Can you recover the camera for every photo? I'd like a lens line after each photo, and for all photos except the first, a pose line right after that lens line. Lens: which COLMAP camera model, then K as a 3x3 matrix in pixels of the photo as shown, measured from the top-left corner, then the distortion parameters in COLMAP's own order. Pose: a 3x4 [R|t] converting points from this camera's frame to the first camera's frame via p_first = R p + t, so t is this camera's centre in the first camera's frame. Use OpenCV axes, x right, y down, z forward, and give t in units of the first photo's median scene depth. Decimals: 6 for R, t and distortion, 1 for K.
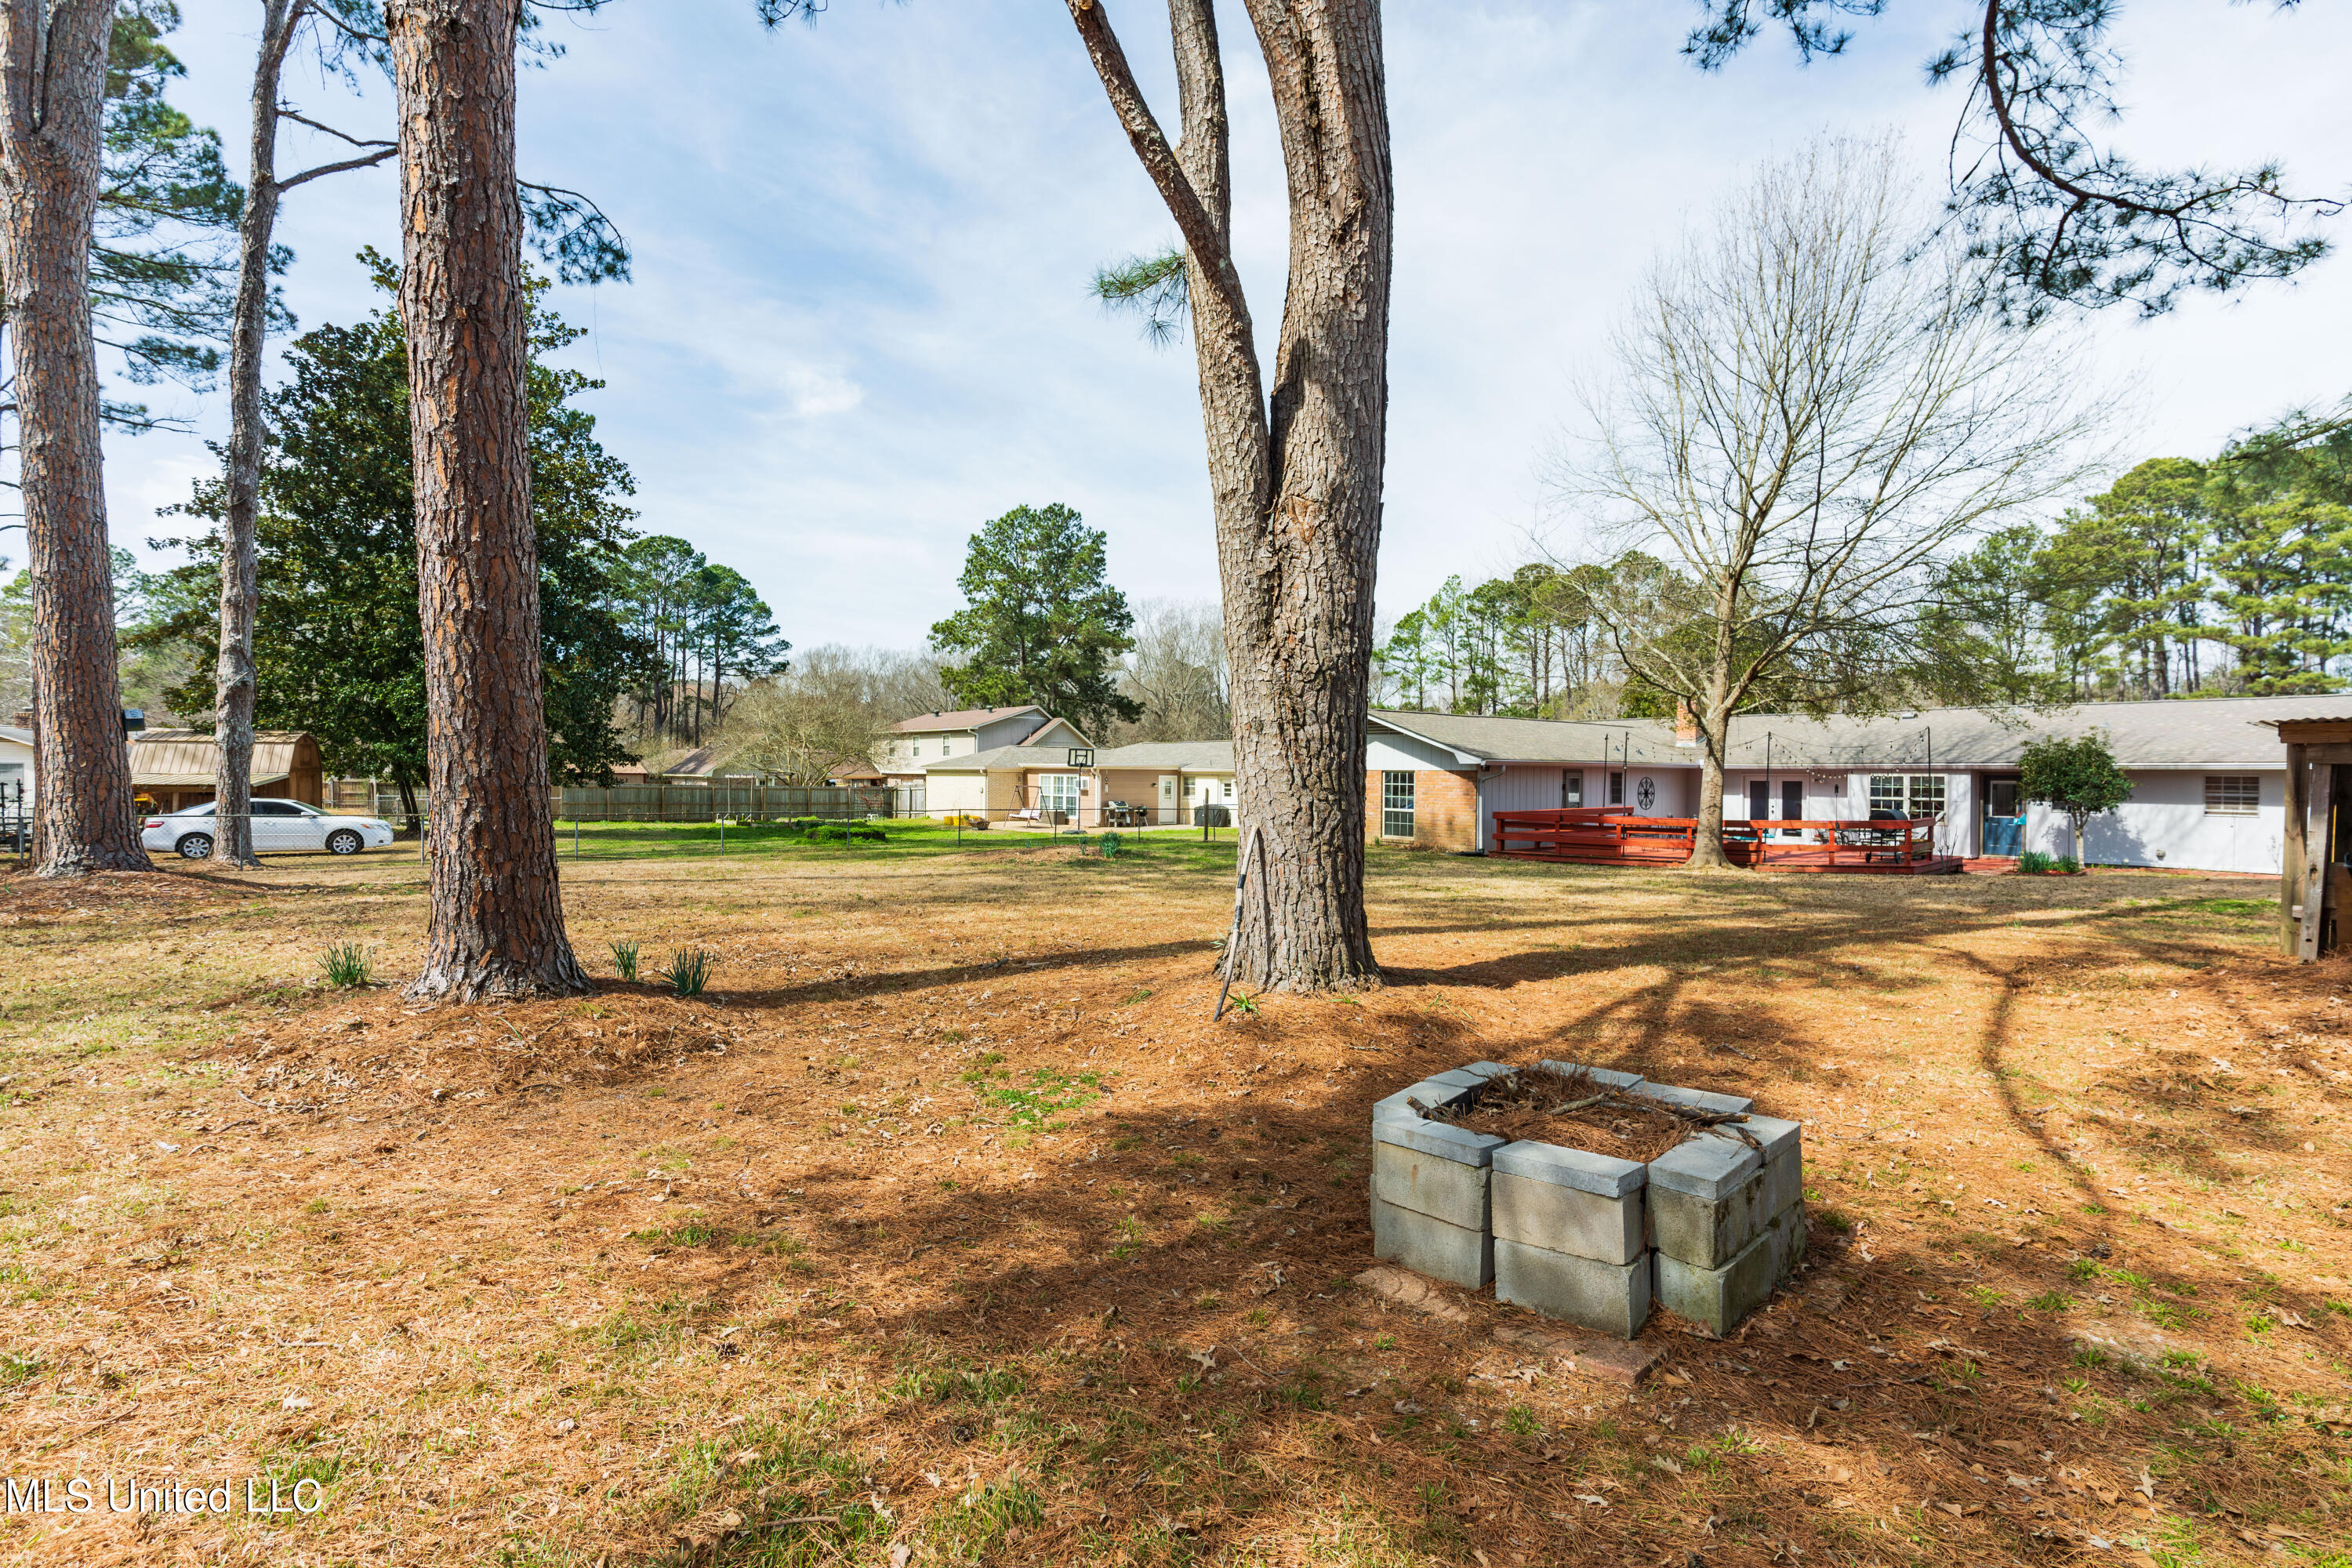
lens RADIAL K [[1148.1, 0, 1168.2], [0, 1148.1, 783.1], [0, 0, 1]] dist [0.000933, 0.000086]
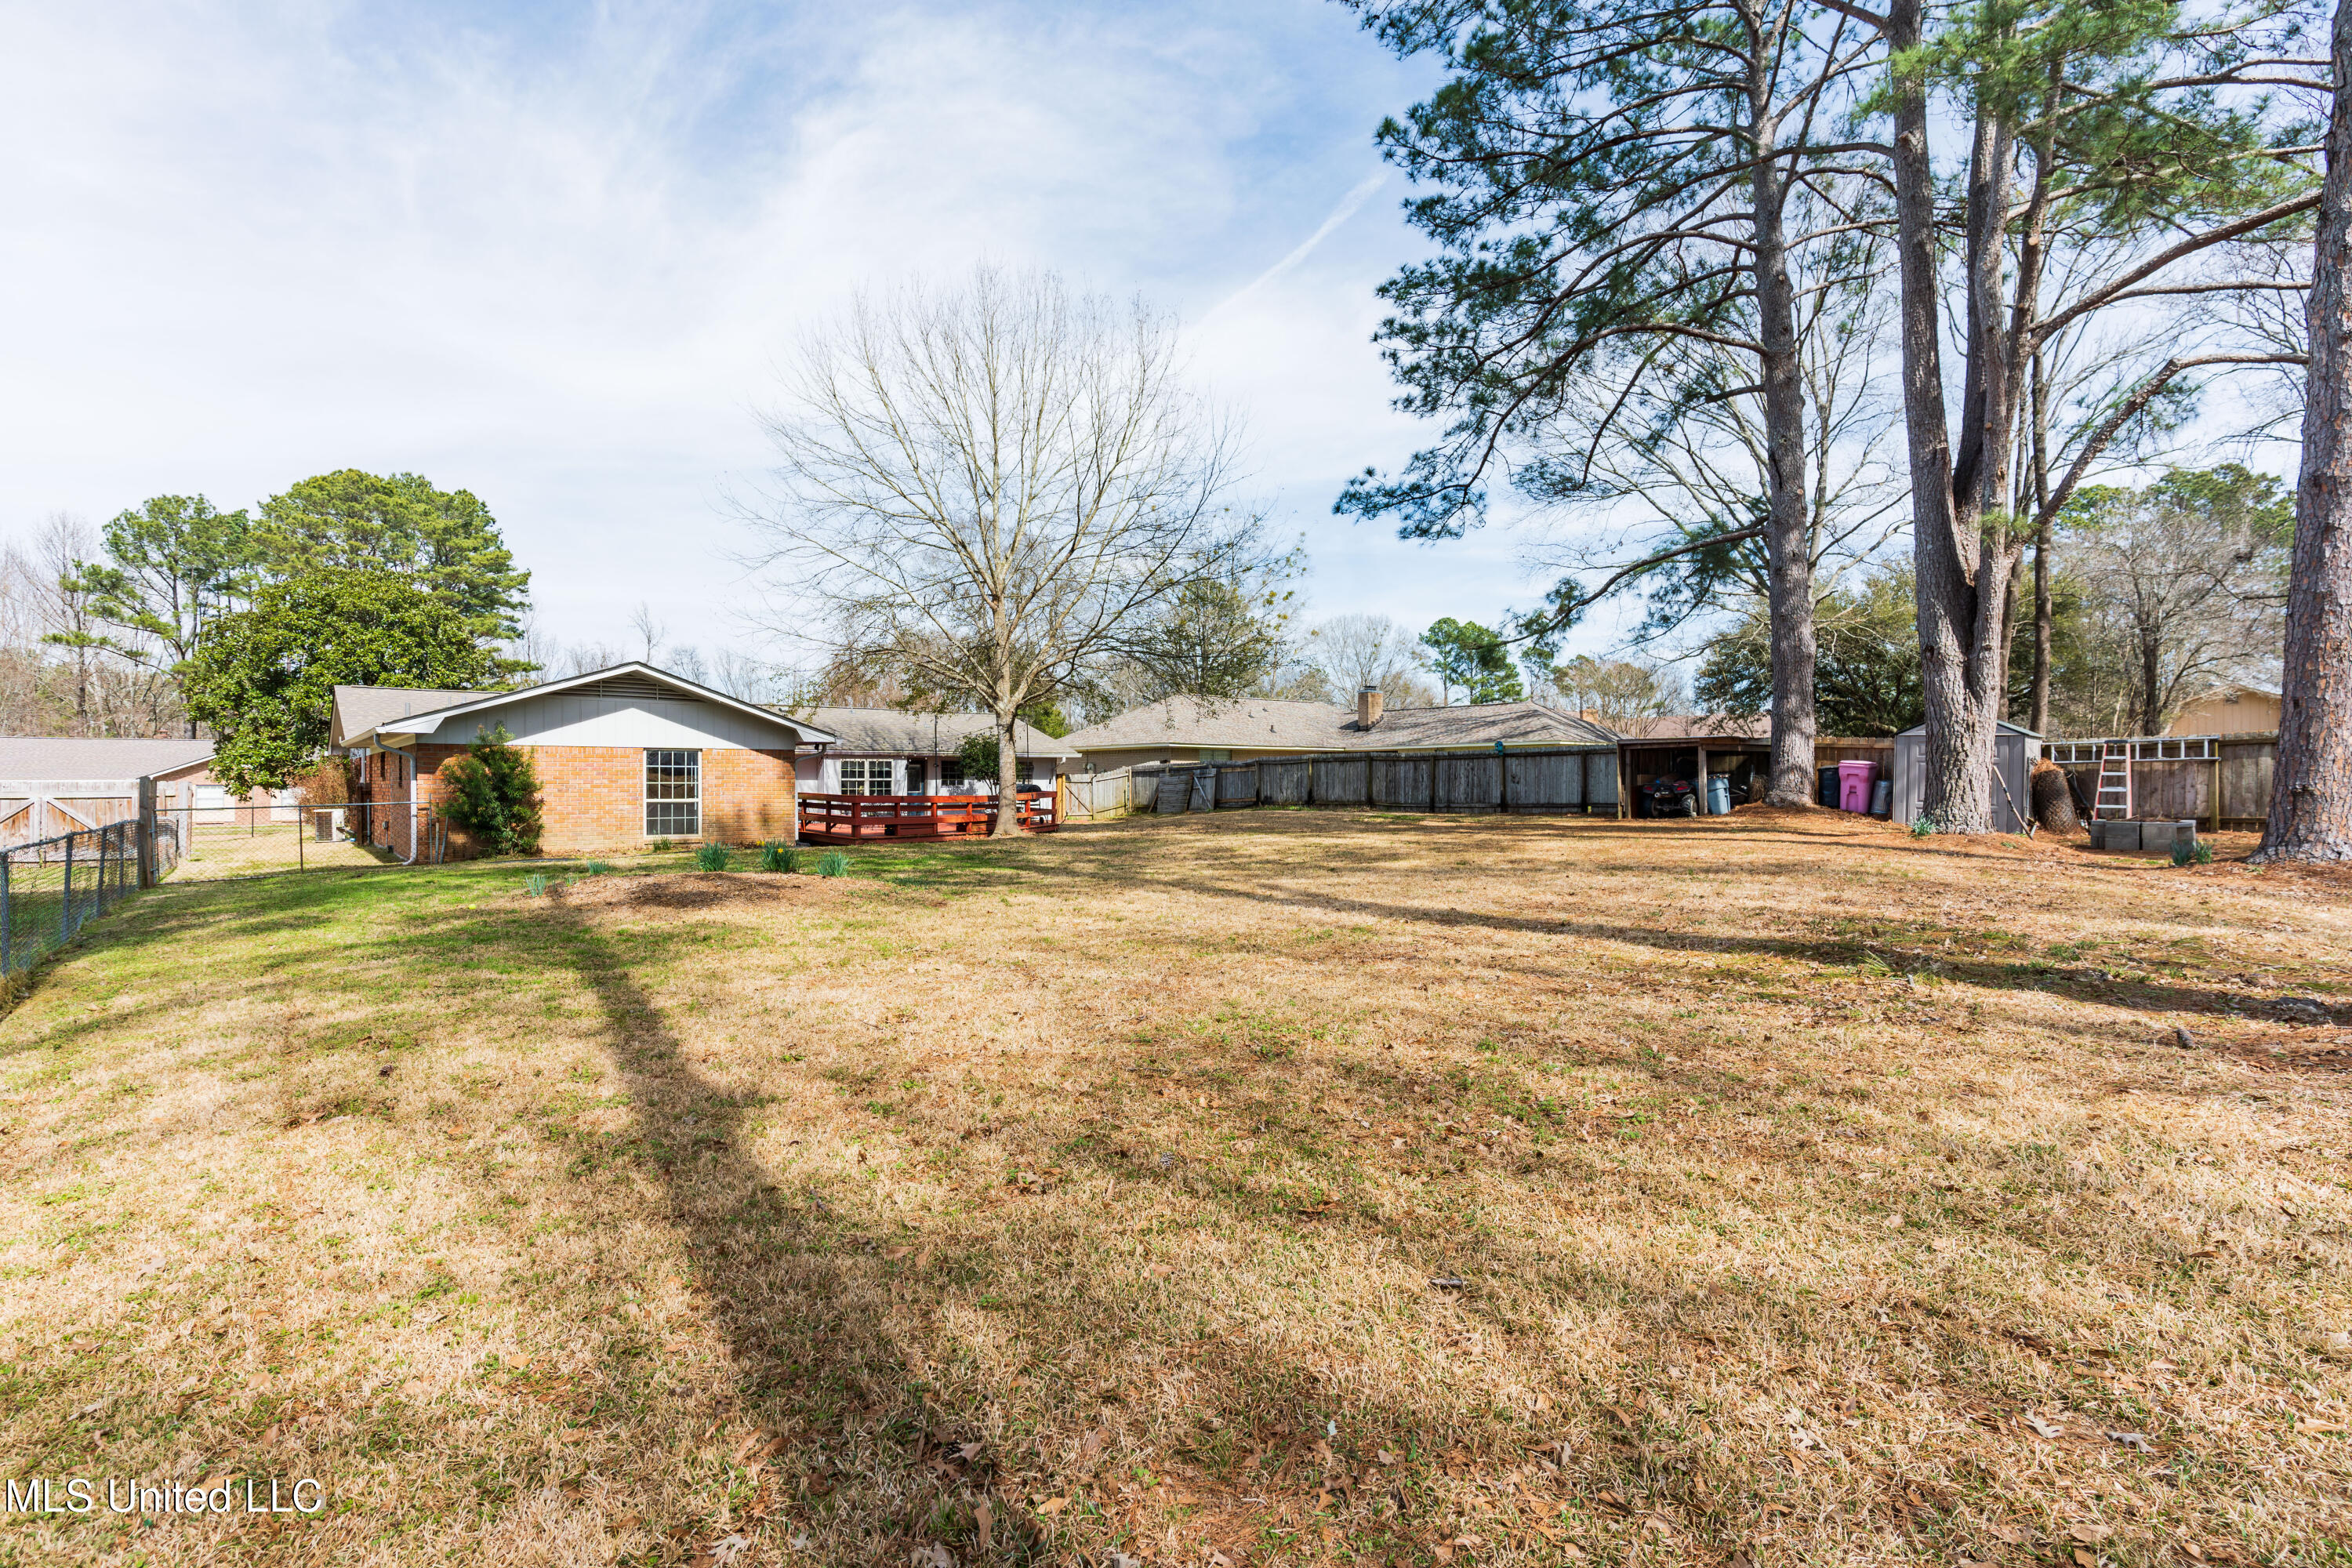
lens RADIAL K [[1110.9, 0, 1216.7], [0, 1110.9, 779.0], [0, 0, 1]] dist [0.000818, 0.000038]
pose [[-0.045794, -0.008330, 0.998916, -0.375407], [0.009919, 0.999912, 0.008793, 0.004356], [-0.998902, 0.010311, -0.045707, 0.466680]]
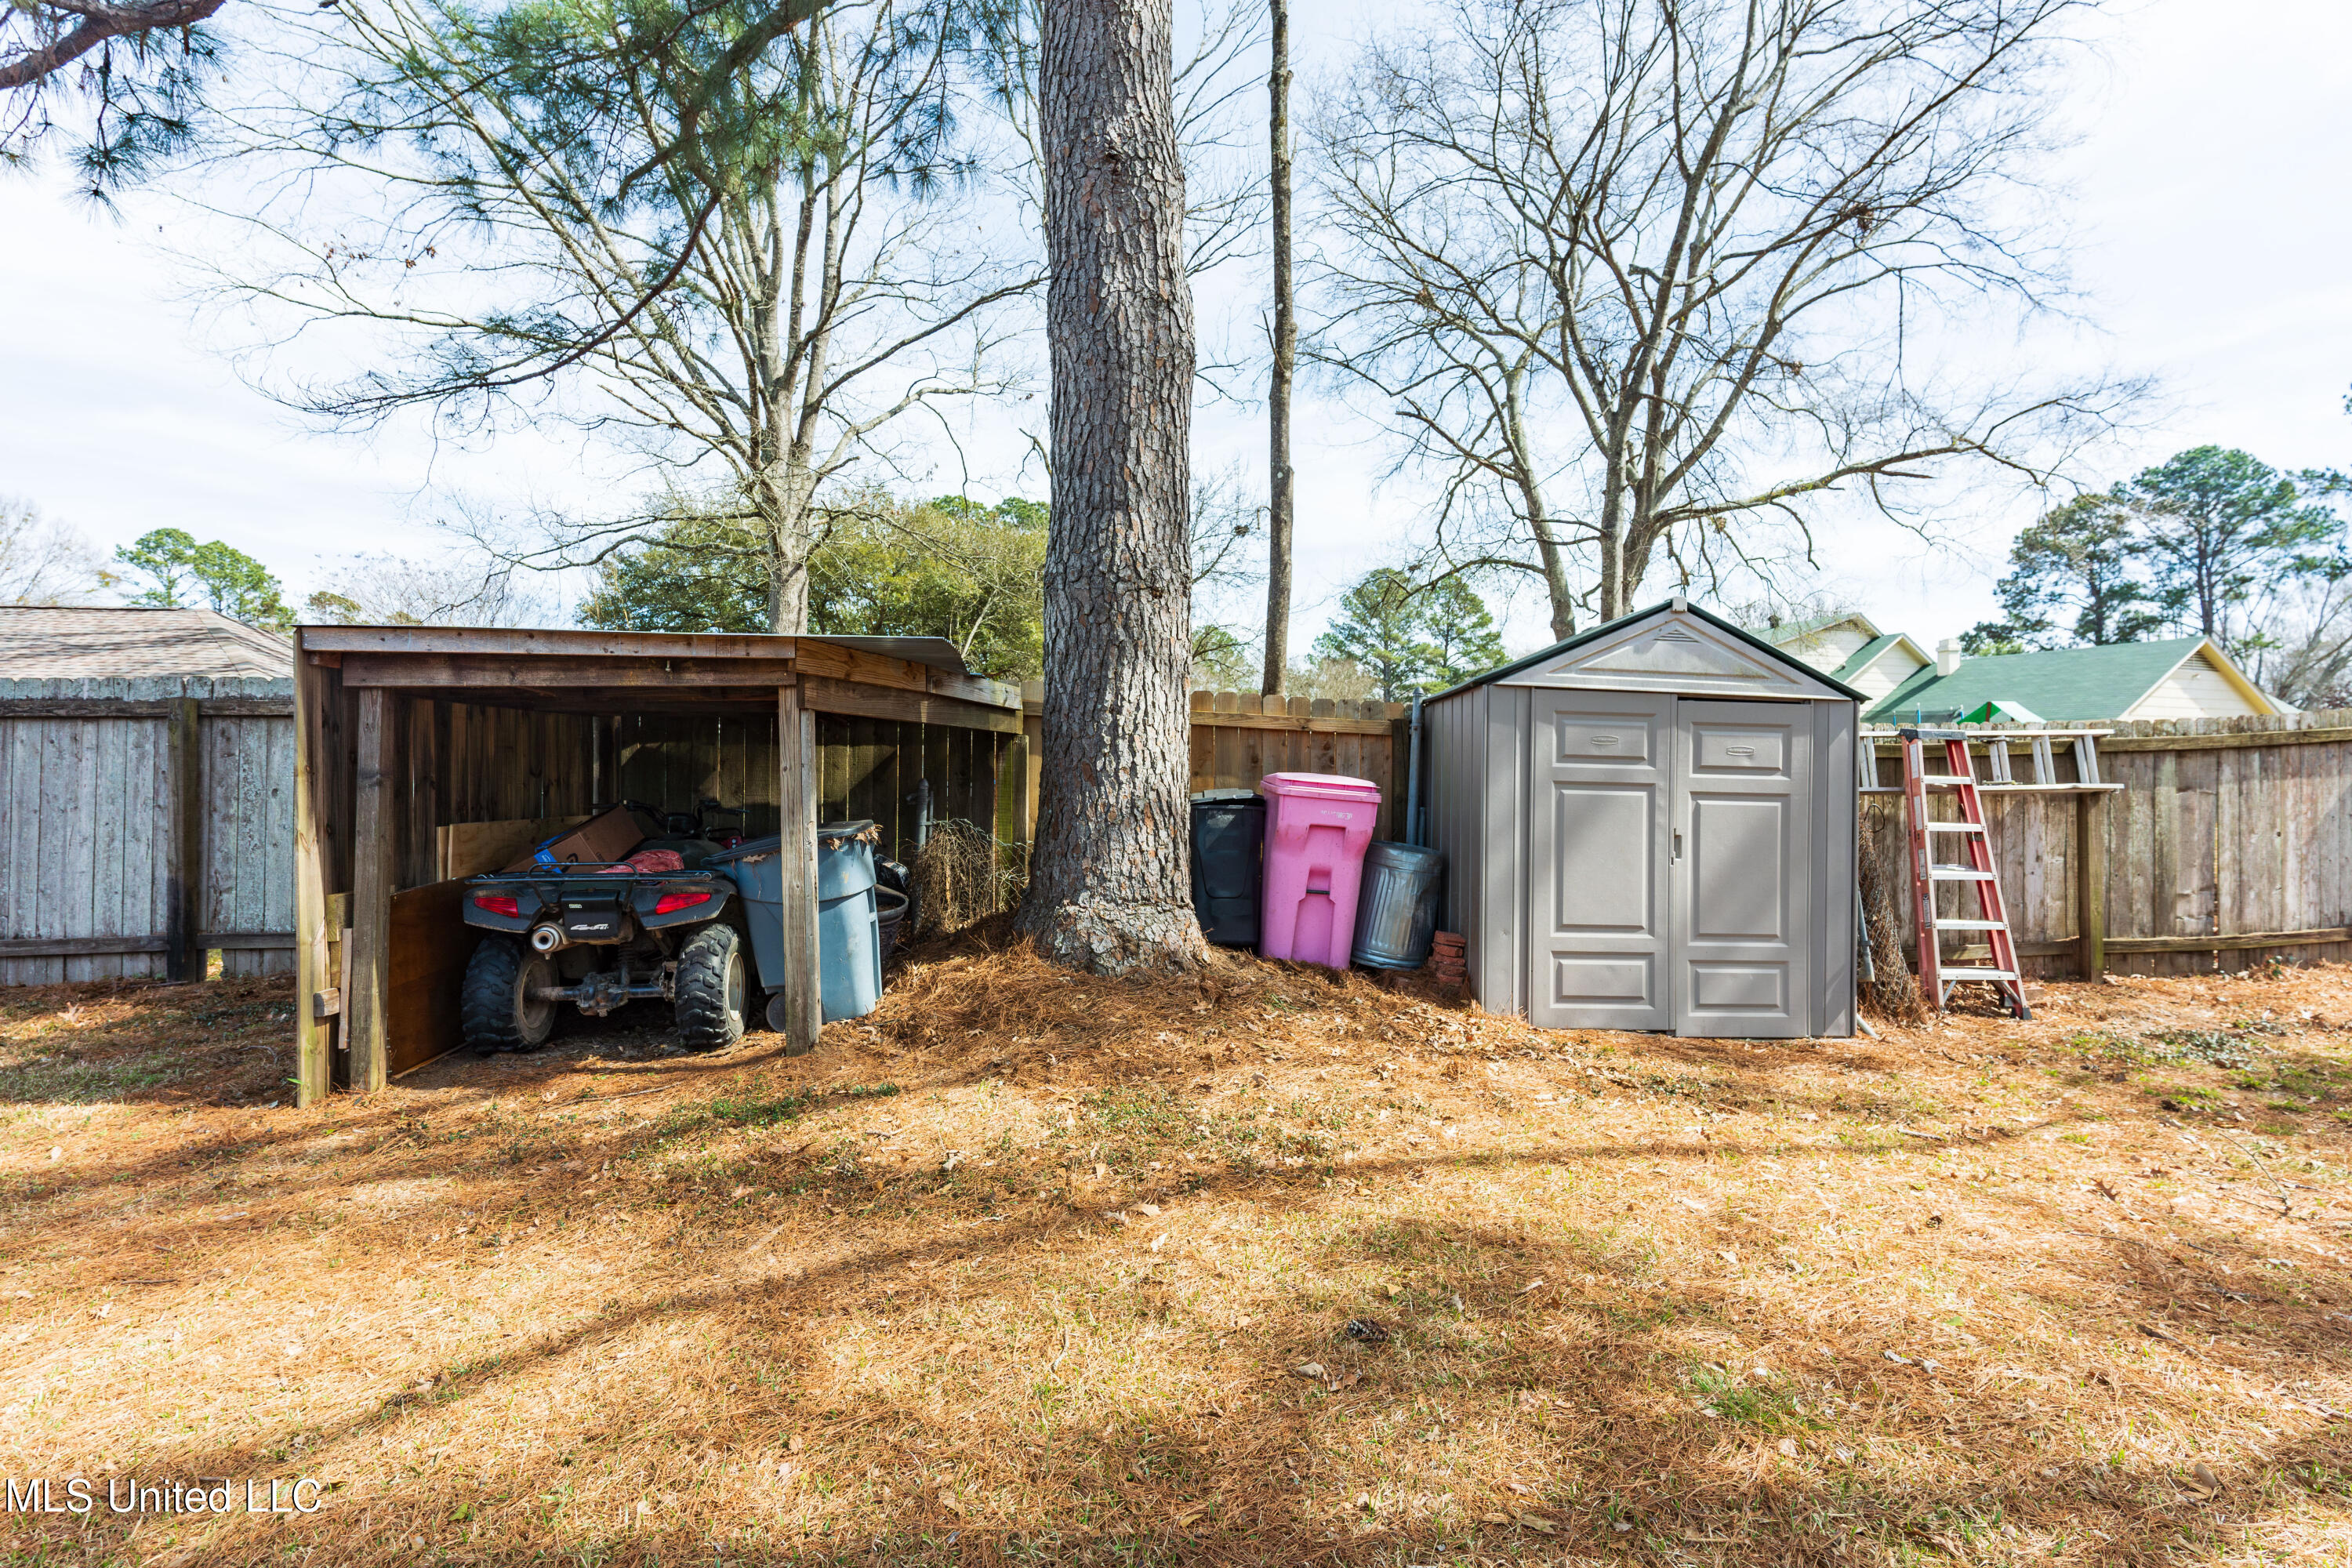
lens RADIAL K [[1148.1, 0, 1168.2], [0, 1148.1, 783.1], [0, 0, 1]] dist [0.000933, 0.000086]
pose [[-0.810125, -0.019666, 0.585928, 0.090153], [-0.012508, 0.999790, 0.016262, 0.002104], [-0.586124, 0.005845, -0.810200, 0.260605]]
